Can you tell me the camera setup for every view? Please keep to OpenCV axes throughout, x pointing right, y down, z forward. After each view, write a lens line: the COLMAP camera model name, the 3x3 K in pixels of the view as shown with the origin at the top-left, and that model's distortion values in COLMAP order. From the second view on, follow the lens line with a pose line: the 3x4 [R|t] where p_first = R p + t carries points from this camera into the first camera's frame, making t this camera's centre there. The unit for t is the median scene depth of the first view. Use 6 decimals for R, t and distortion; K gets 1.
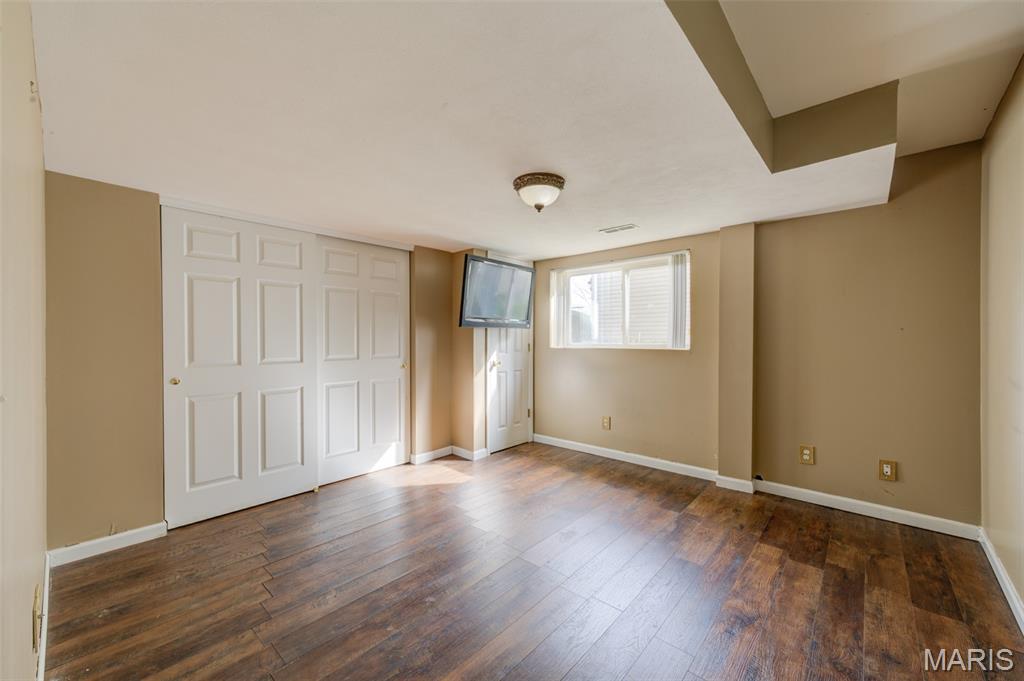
lens RADIAL K [[402.6, 0, 515.1], [0, 402.6, 339.6], [0, 0, 1]] dist [0.011416, -0.003343]
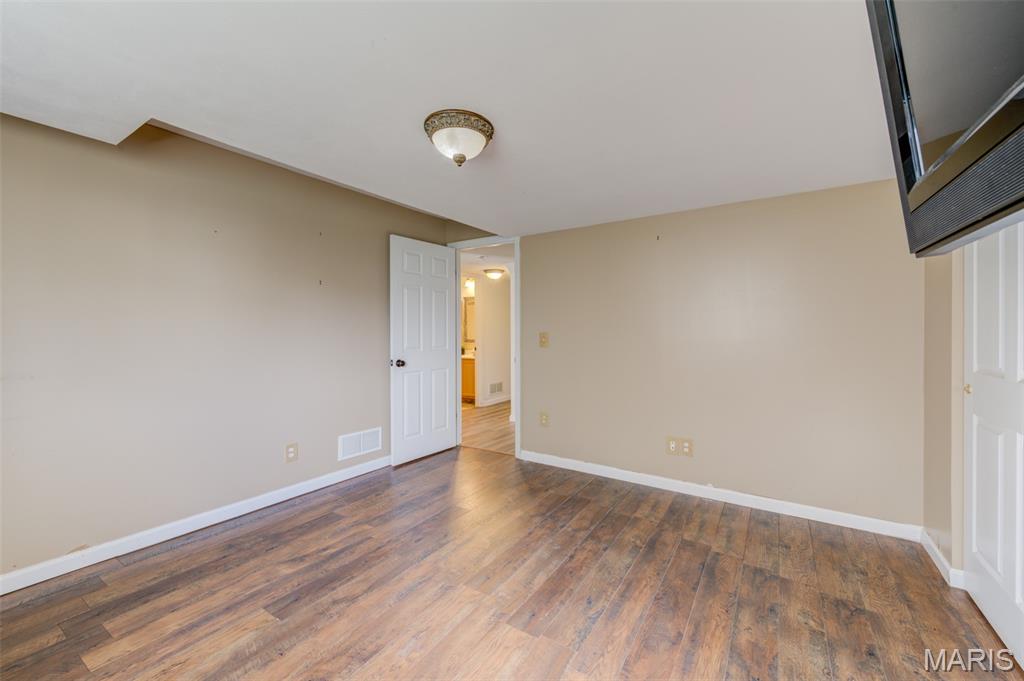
lens RADIAL K [[402.6, 0, 515.1], [0, 402.6, 339.6], [0, 0, 1]] dist [0.011416, -0.003343]
pose [[-0.990019, 0.005594, -0.140824, 0.077878], [0.002004, 0.999670, 0.025621, -0.006525], [0.140921, 0.025083, -0.989703, 2.159713]]
